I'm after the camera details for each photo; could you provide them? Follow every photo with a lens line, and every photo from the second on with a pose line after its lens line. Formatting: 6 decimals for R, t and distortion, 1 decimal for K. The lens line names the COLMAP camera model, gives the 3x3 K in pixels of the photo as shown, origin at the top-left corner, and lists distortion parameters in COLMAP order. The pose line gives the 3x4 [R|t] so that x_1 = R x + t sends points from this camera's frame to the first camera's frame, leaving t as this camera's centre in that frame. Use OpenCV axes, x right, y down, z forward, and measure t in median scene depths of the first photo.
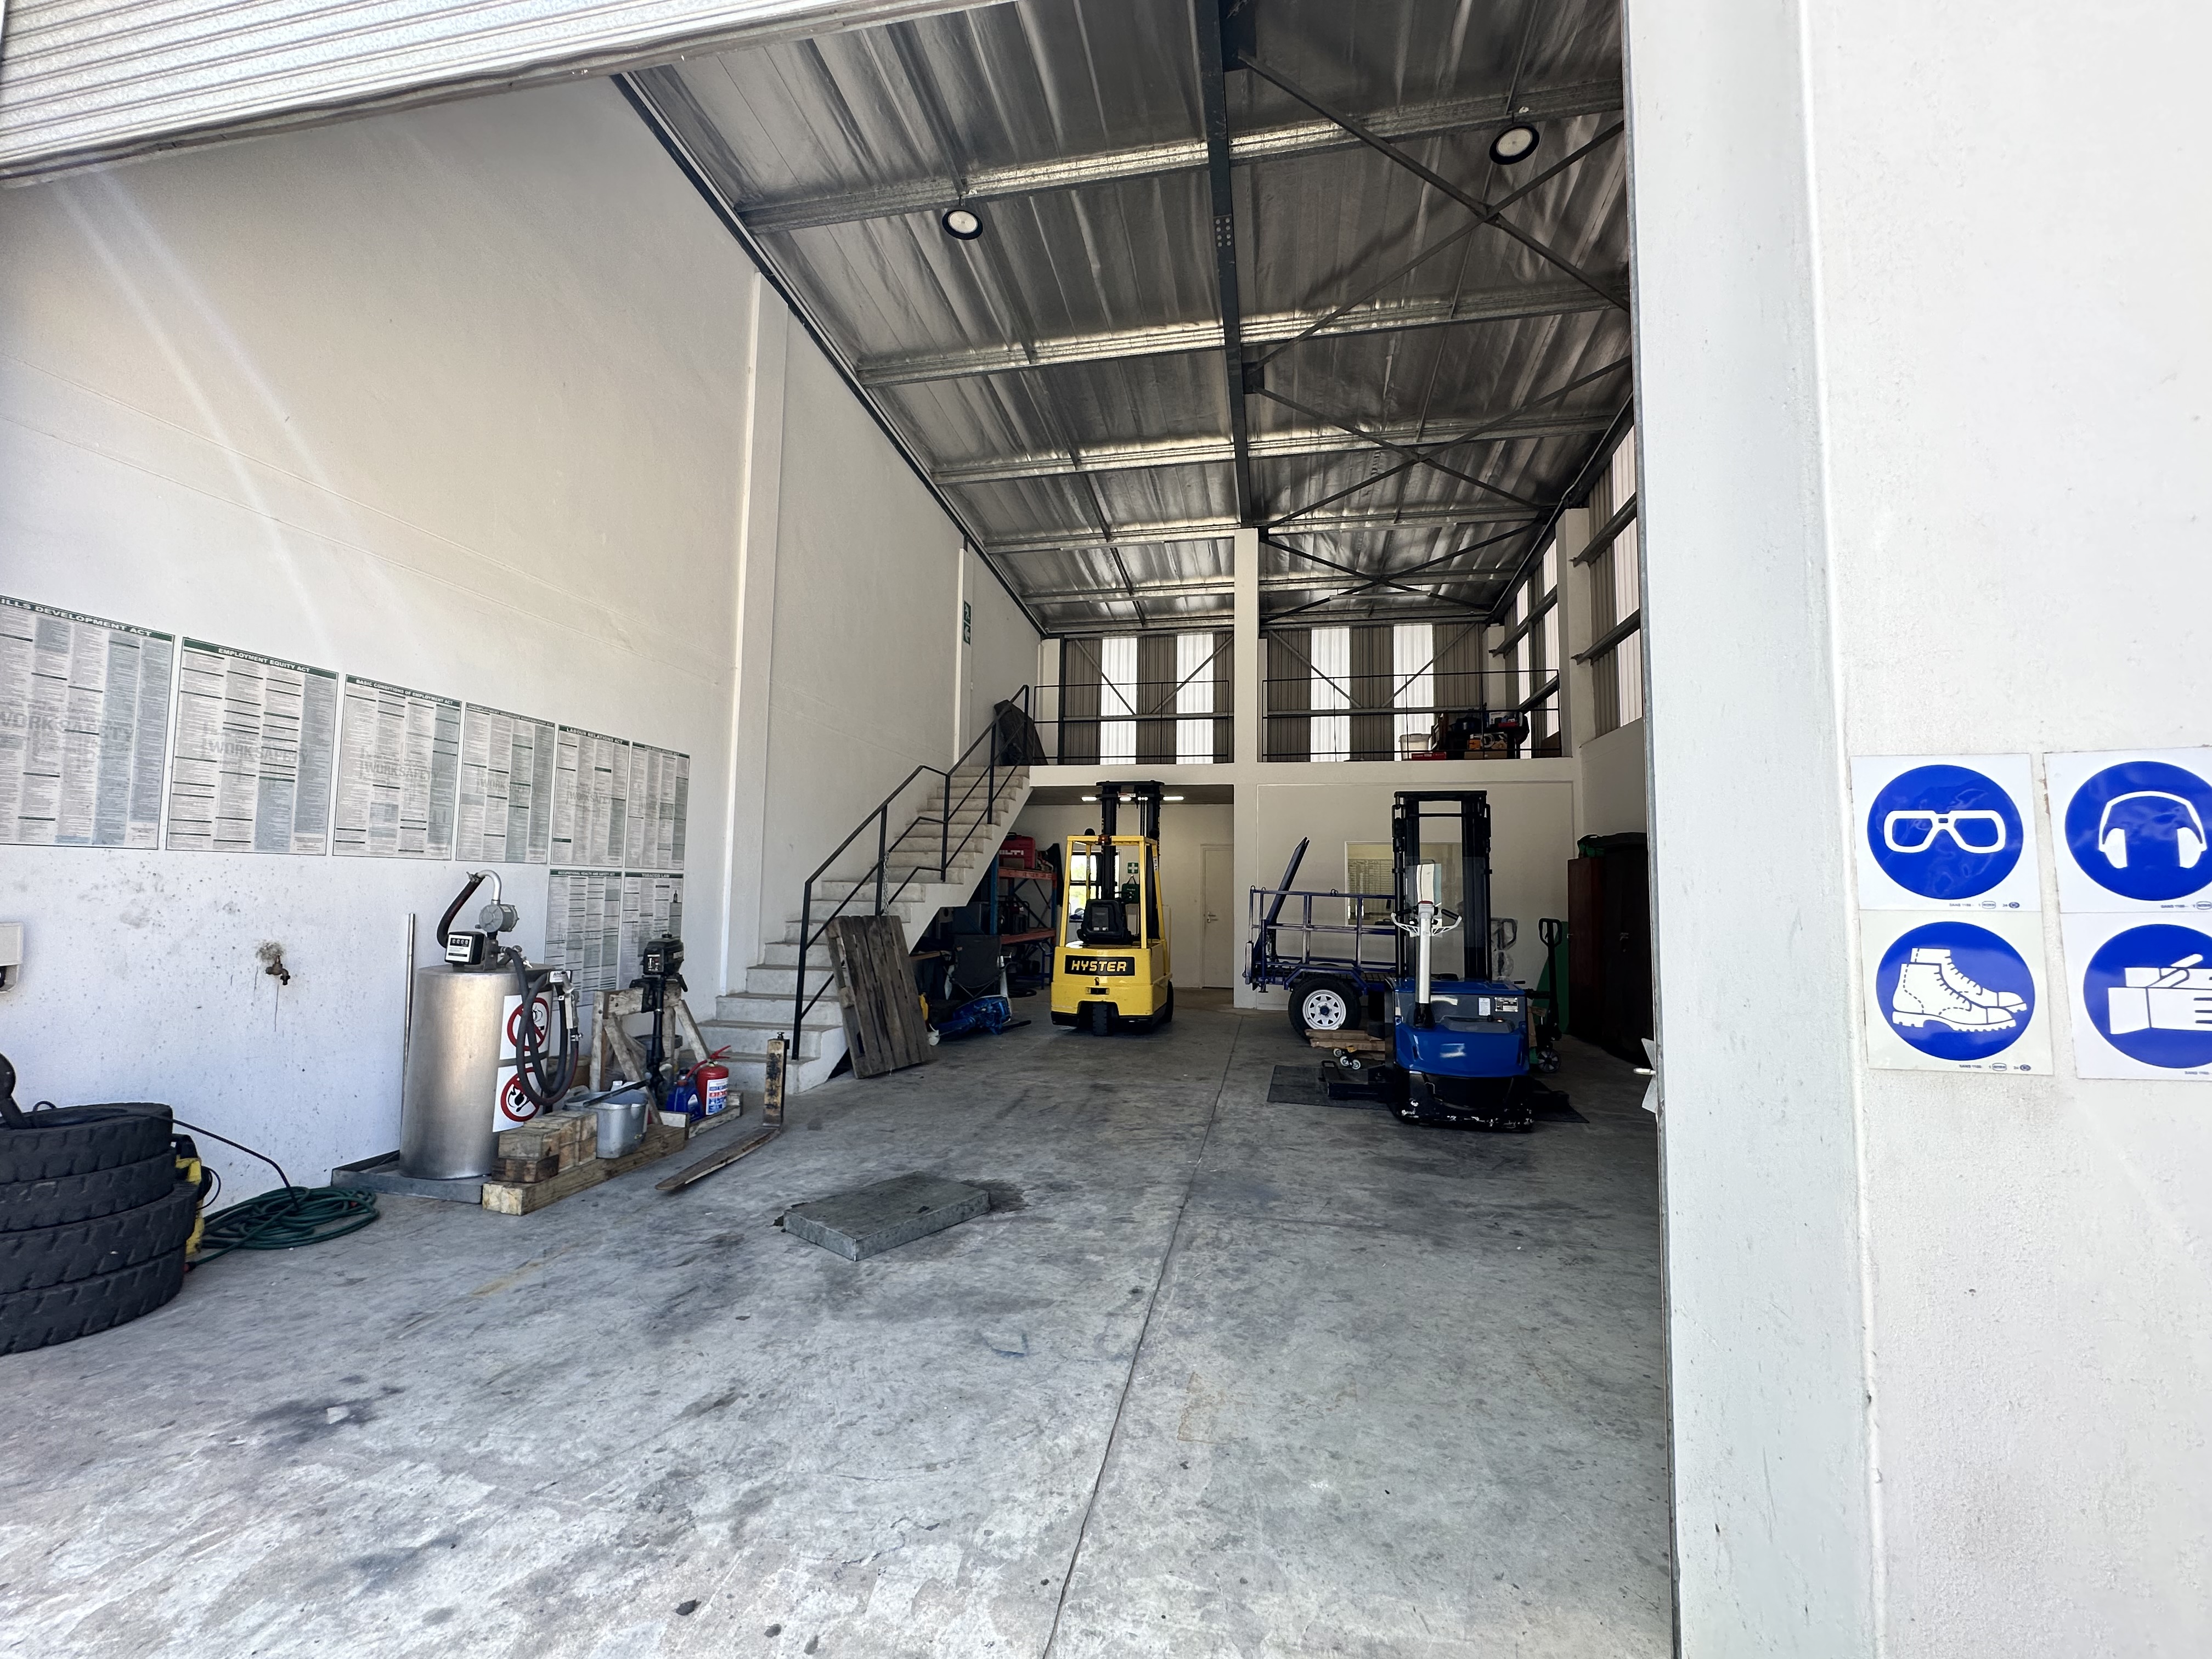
lens RADIAL K [[886.2, 0, 1103.9], [0, 886.2, 826.7], [0, 0, 1]] dist [-0.003743, 0.000480]
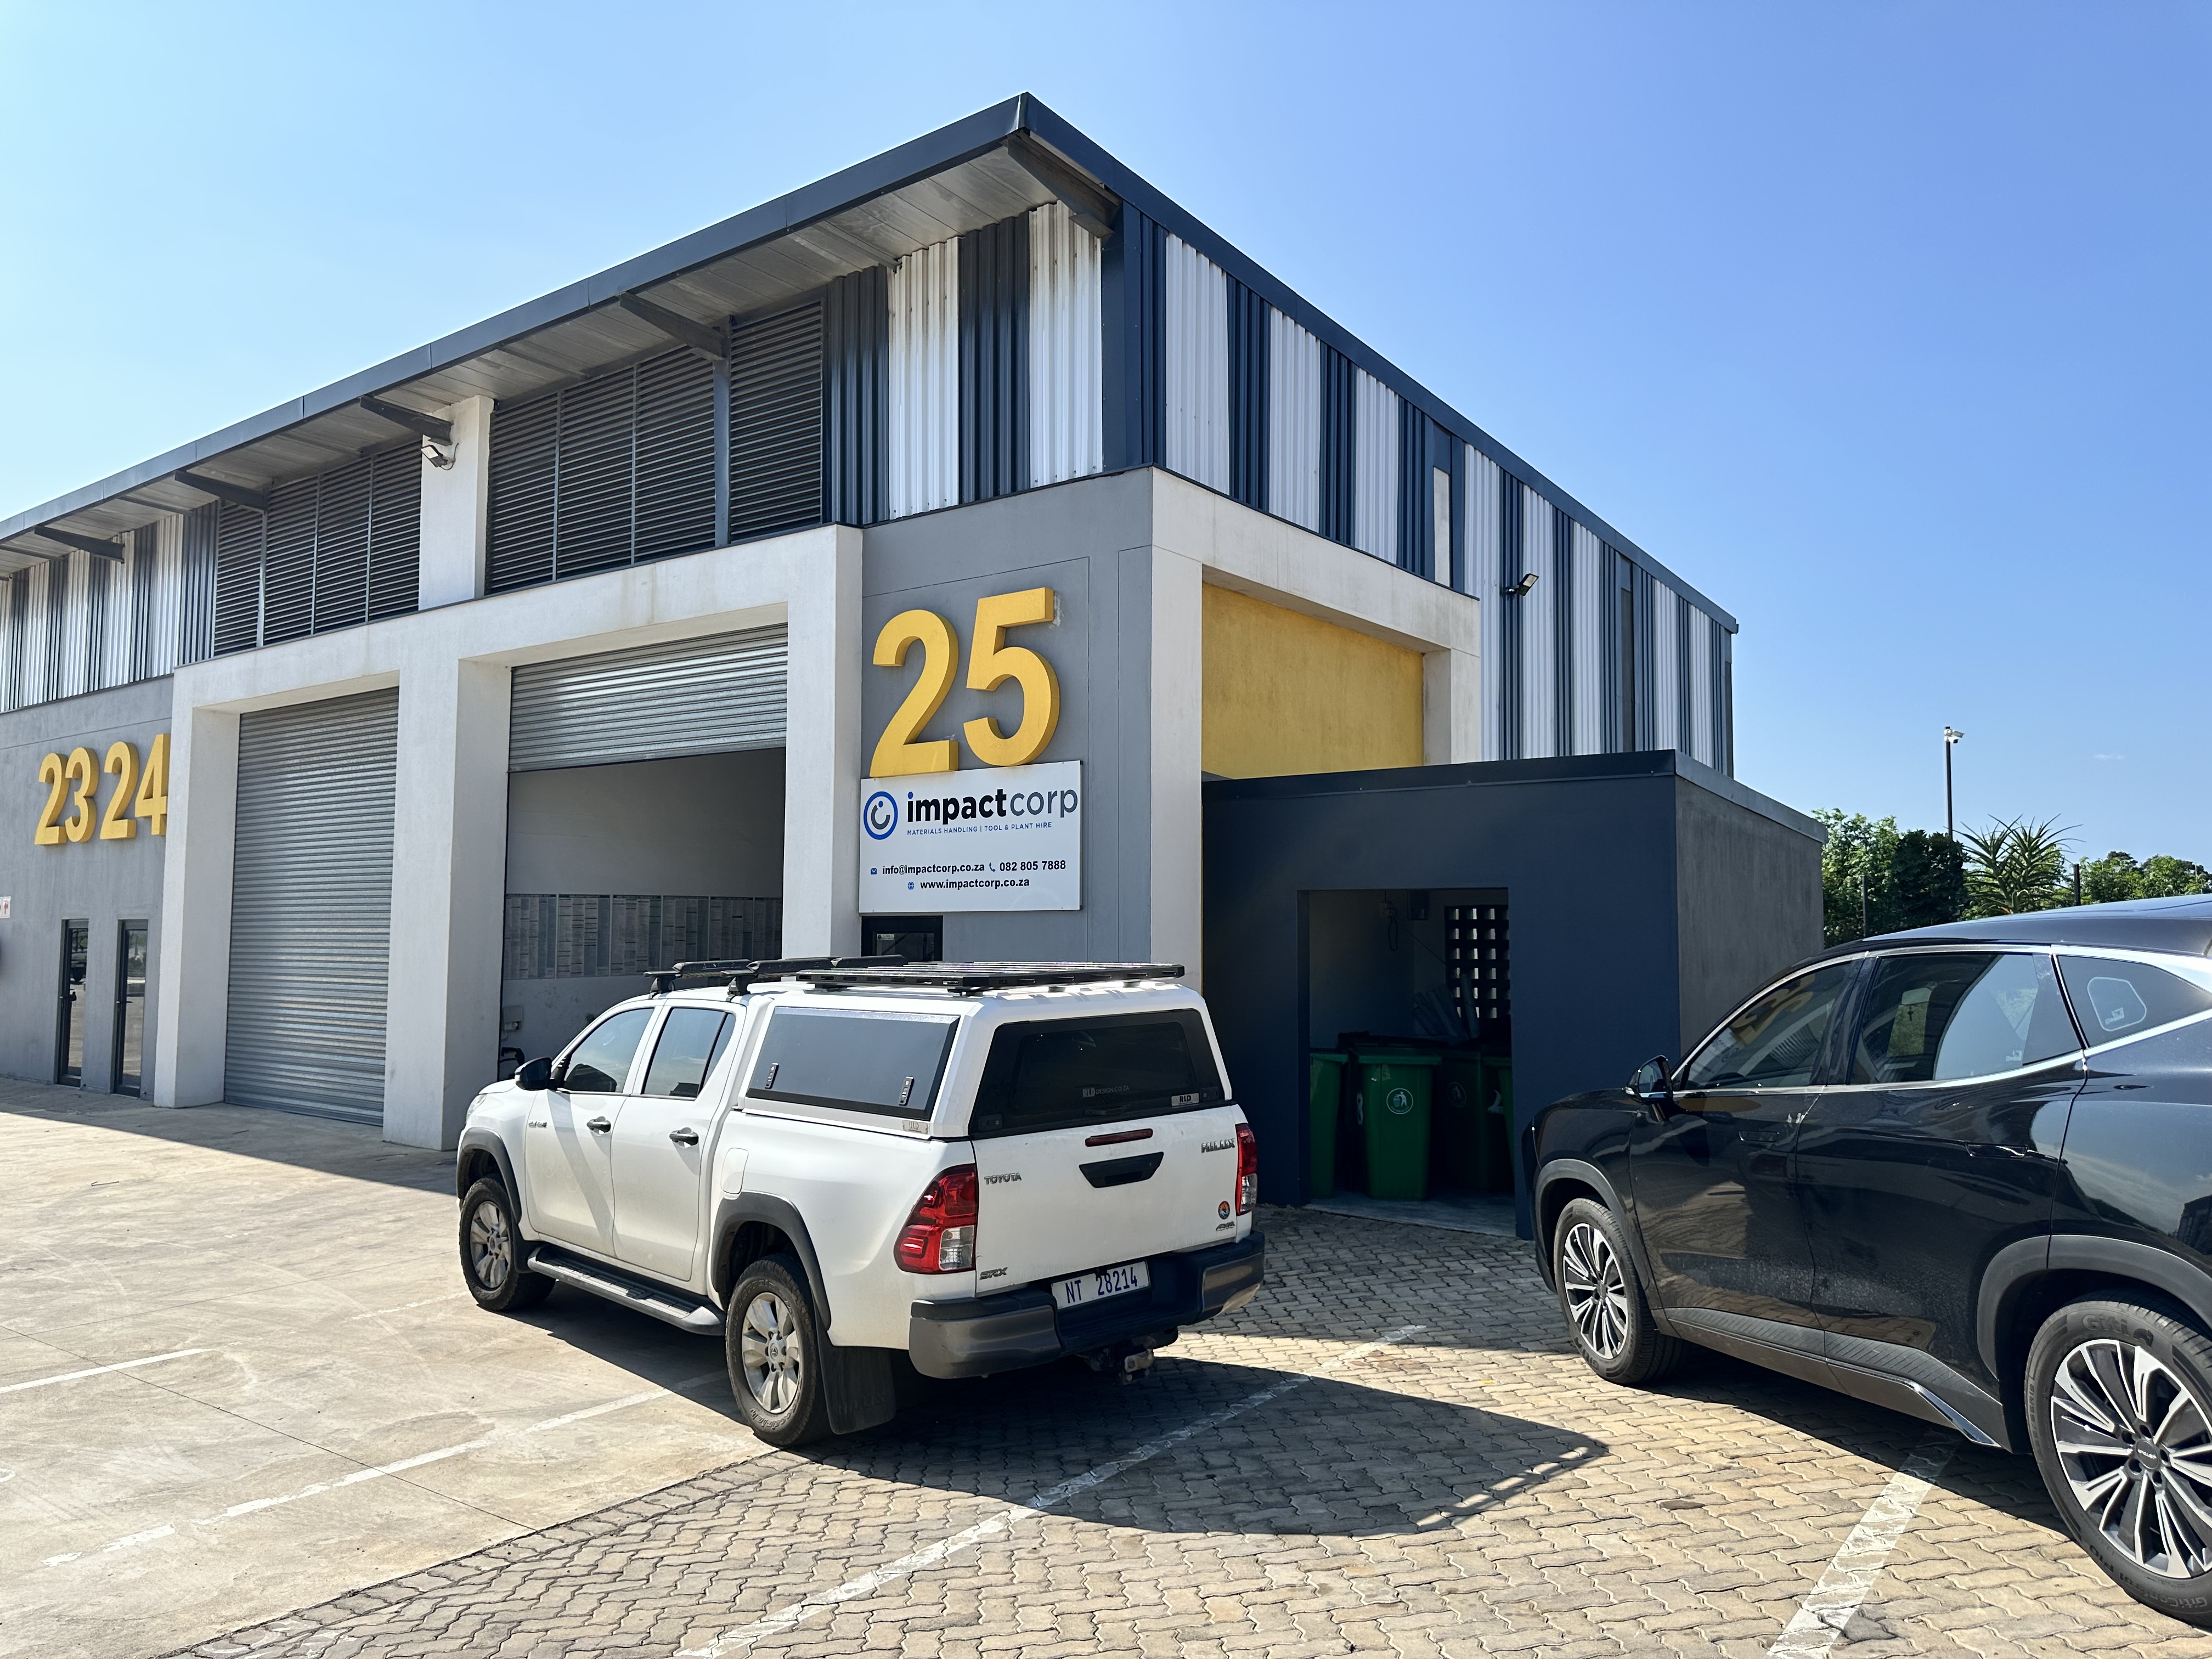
lens RADIAL K [[1553.0, 0, 1114.1], [0, 1553.0, 827.1], [0, 0, 1]] dist [0.093390, -0.123476]
pose [[0.897314, -0.039701, -0.439605, 1.509622], [0.041842, 0.999113, -0.004823, -0.200421], [0.439406, -0.014066, 0.898178, -1.487967]]
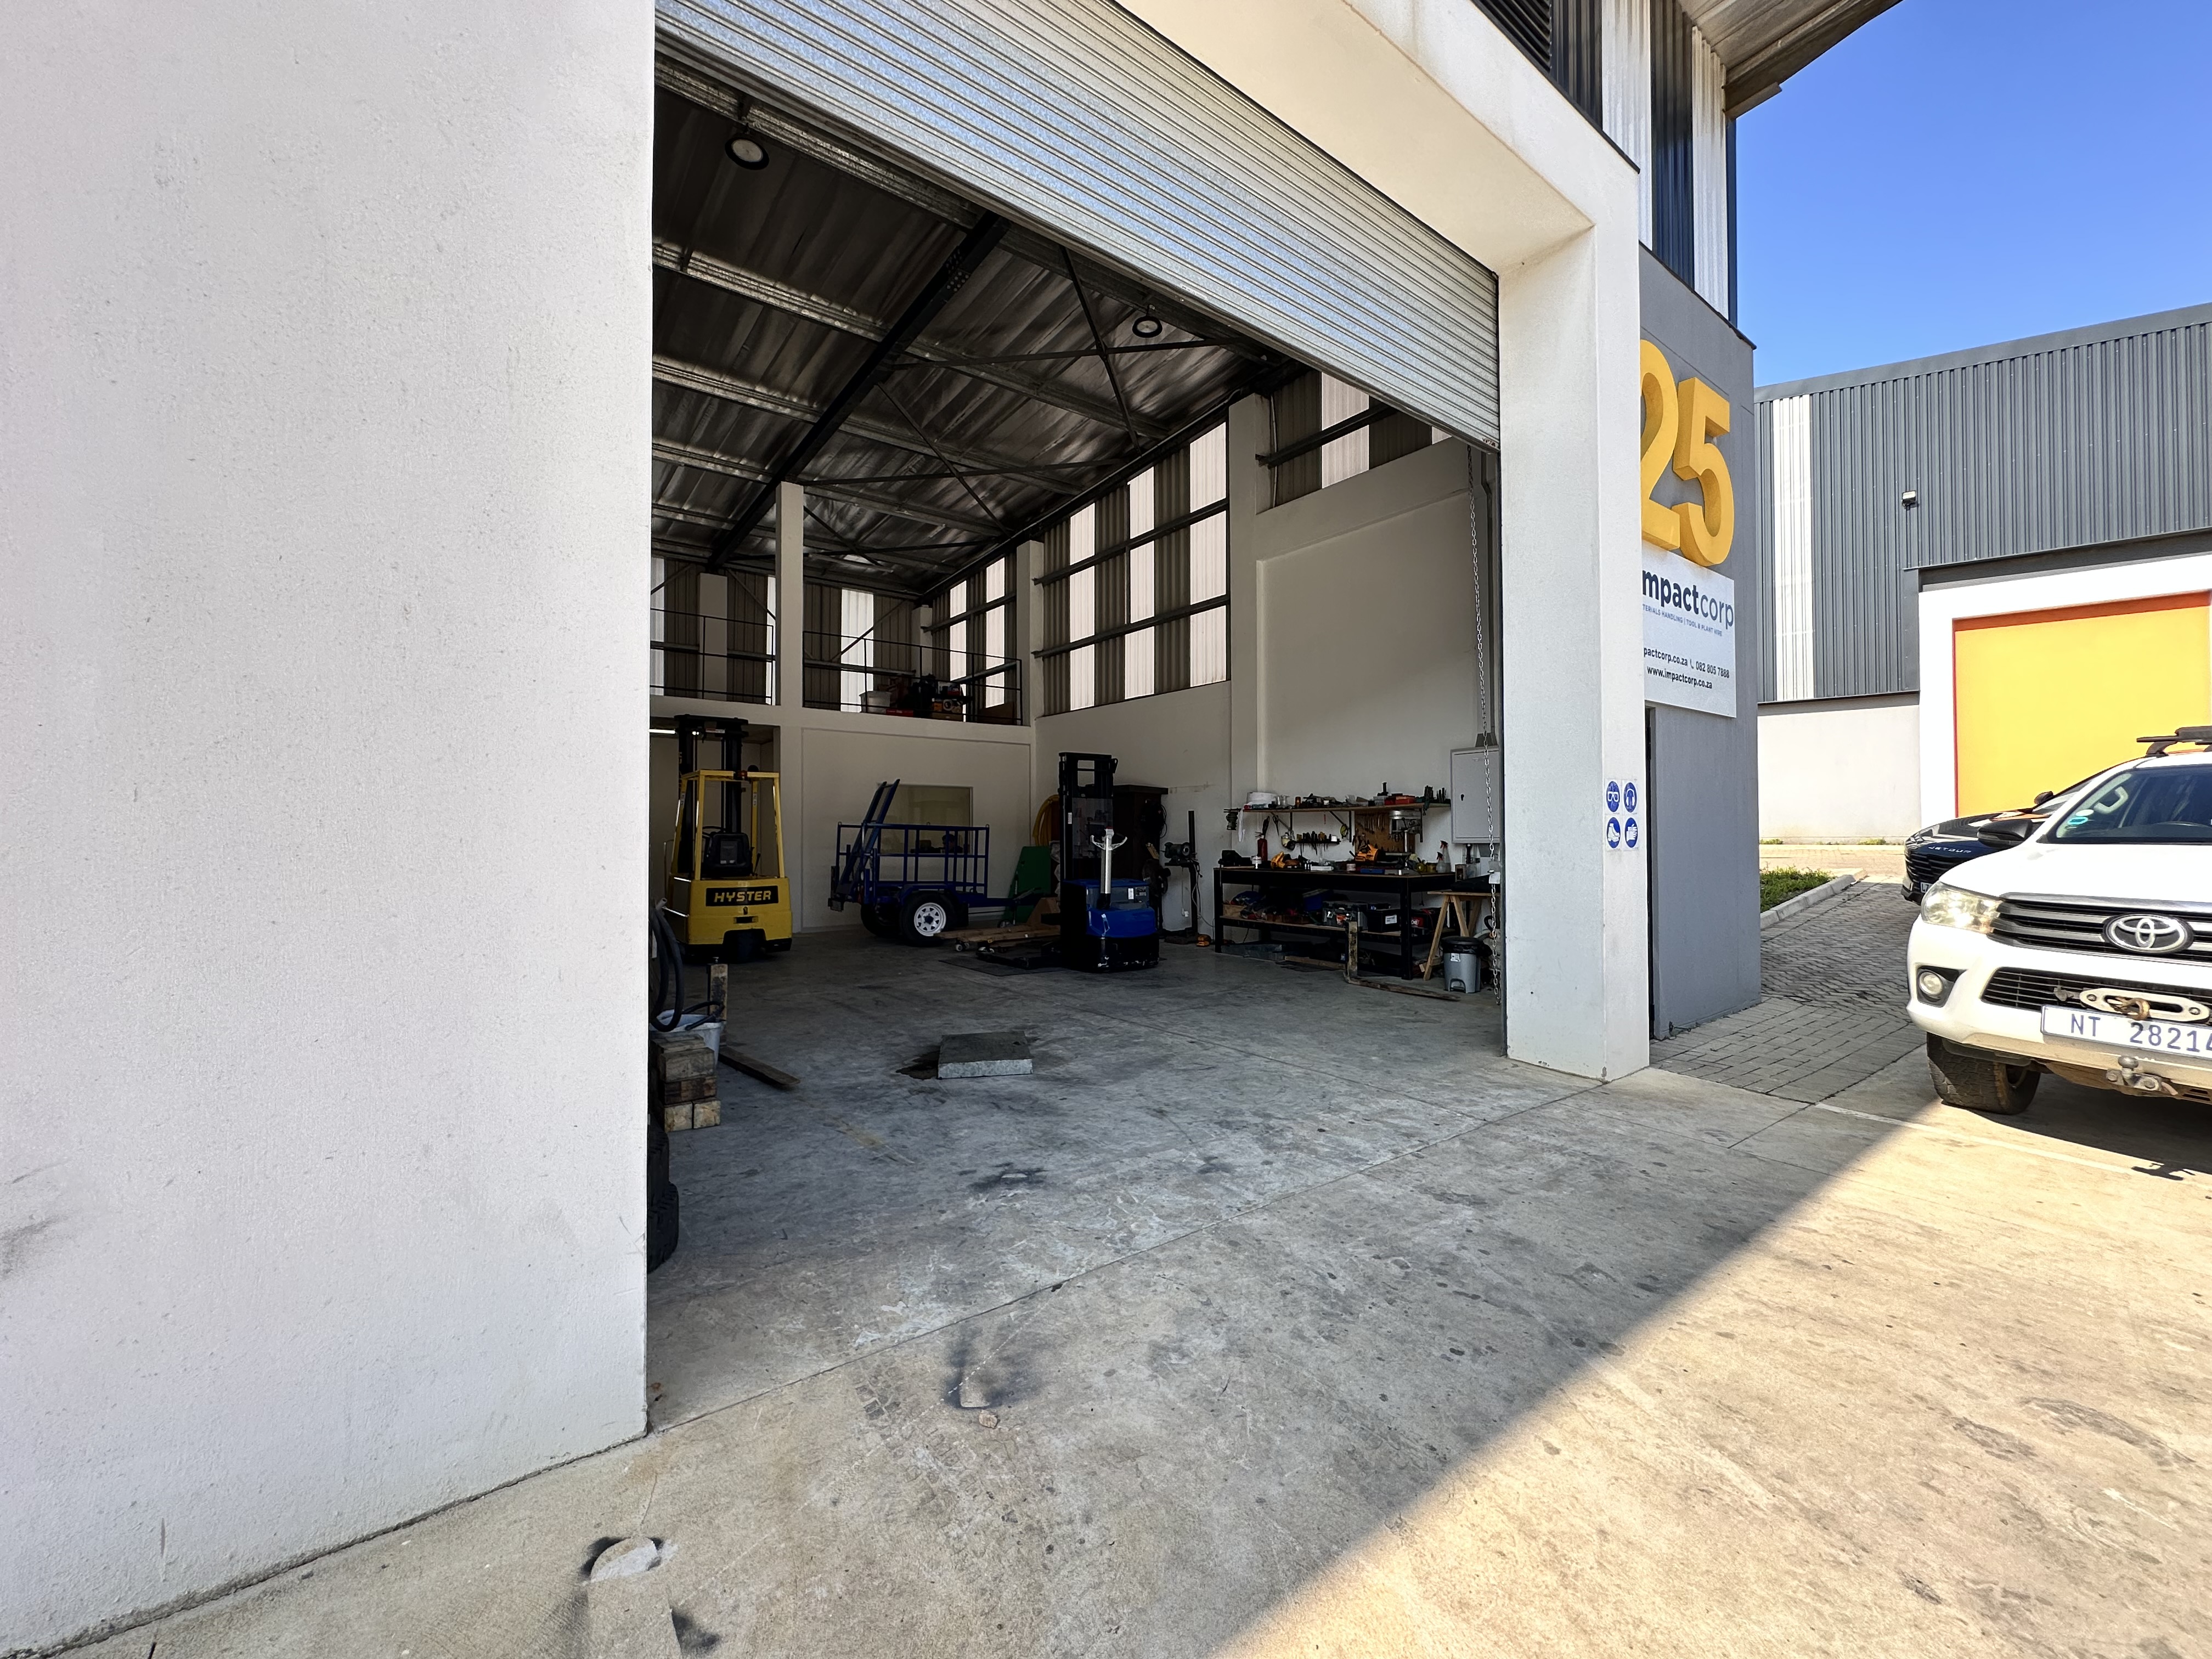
lens RADIAL K [[886.2, 0, 1103.9], [0, 886.2, 826.7], [0, 0, 1]] dist [-0.003743, 0.000480]
pose [[0.670147, -0.005402, 0.742209, -0.755794], [-0.044218, 0.997907, 0.047188, 0.010857], [-0.740910, -0.064442, 0.668506, -0.012652]]
